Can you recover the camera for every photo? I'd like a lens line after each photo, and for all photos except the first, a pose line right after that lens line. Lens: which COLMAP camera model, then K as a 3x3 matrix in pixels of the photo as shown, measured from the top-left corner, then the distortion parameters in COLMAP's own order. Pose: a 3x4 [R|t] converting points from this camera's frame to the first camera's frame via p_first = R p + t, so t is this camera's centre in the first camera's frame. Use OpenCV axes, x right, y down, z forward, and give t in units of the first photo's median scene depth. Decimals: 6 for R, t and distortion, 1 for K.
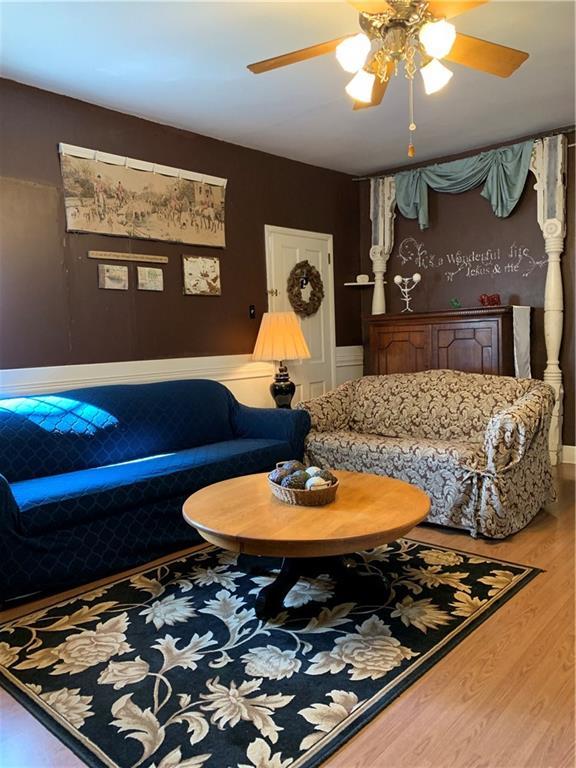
lens RADIAL K [[580.6, 0, 288.0], [0, 580.6, 384.0], [0, 0, 1]] dist [0.005021, -0.013452]
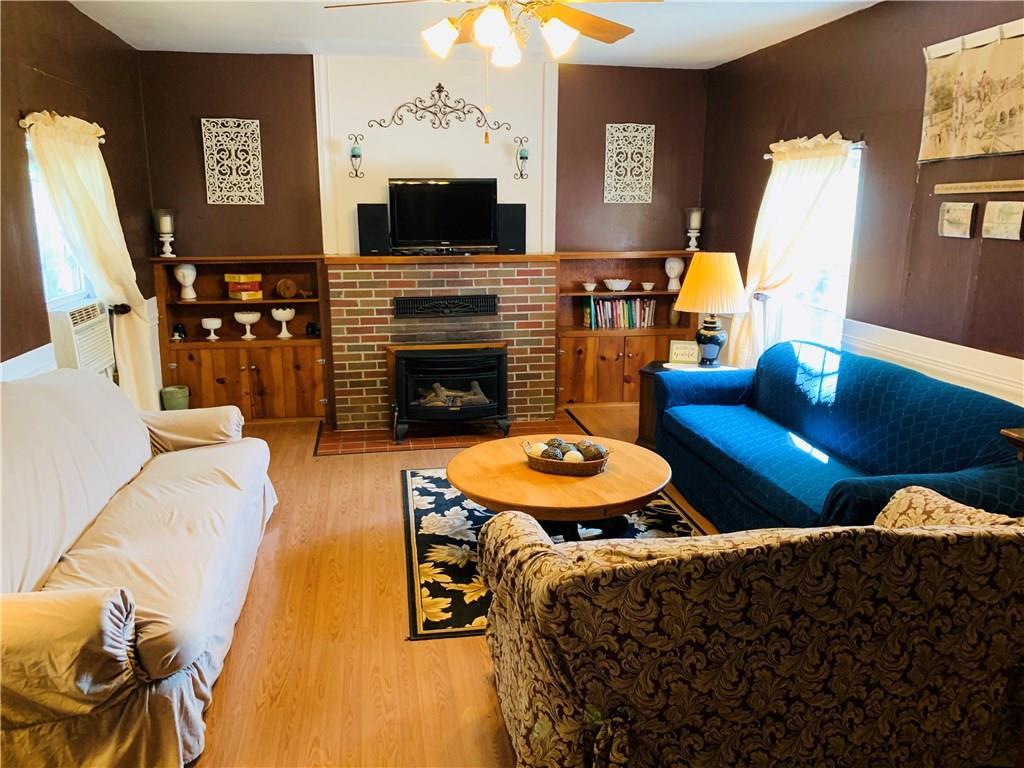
lens RADIAL K [[774.2, 0, 512.4], [0, 774.2, 390.9], [0, 0, 1]] dist [0.005021, -0.013452]
pose [[-0.617037, 0.215393, -0.756883, 0.810032], [-0.044441, 0.950739, 0.306791, -0.263106], [0.785679, 0.222938, -0.577068, 1.226430]]
